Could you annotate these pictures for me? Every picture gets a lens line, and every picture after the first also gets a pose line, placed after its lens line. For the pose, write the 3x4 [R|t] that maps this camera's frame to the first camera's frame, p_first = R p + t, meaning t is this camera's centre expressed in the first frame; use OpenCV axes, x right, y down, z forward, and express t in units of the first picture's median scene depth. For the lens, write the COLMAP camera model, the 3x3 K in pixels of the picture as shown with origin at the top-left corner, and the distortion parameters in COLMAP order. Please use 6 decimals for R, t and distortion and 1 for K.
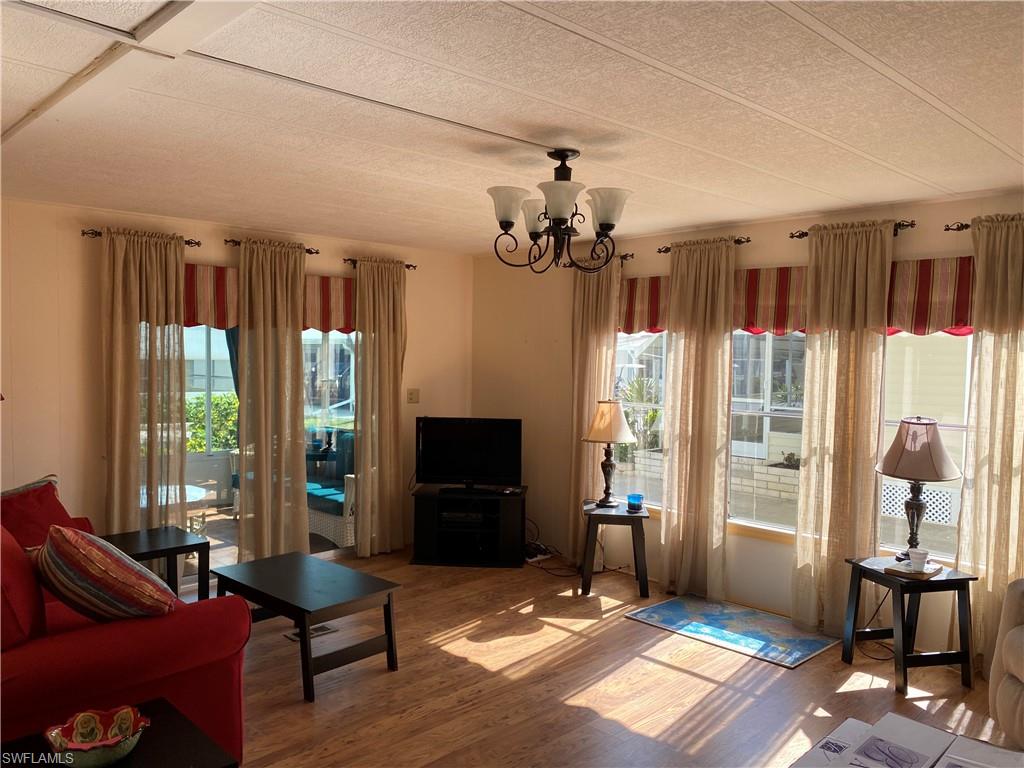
lens RADIAL K [[799.2, 0, 508.7], [0, 799.2, 386.2], [0, 0, 1]] dist [0.046354, -0.061305]
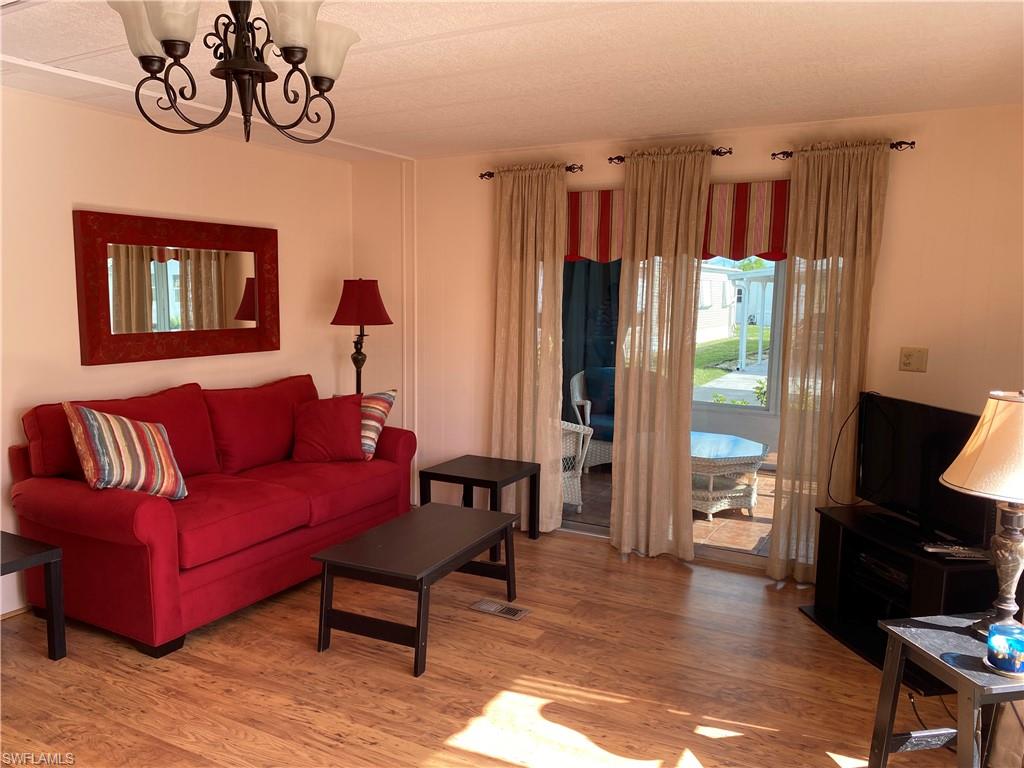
lens RADIAL K [[799.2, 0, 505.7], [0, 799.2, 386.9], [0, 0, 1]] dist [0.046354, -0.061305]
pose [[0.274788, 0.102768, -0.955997, 0.544127], [-0.052311, 0.994397, 0.091860, -0.010525], [0.960081, 0.024767, 0.278624, 0.749351]]
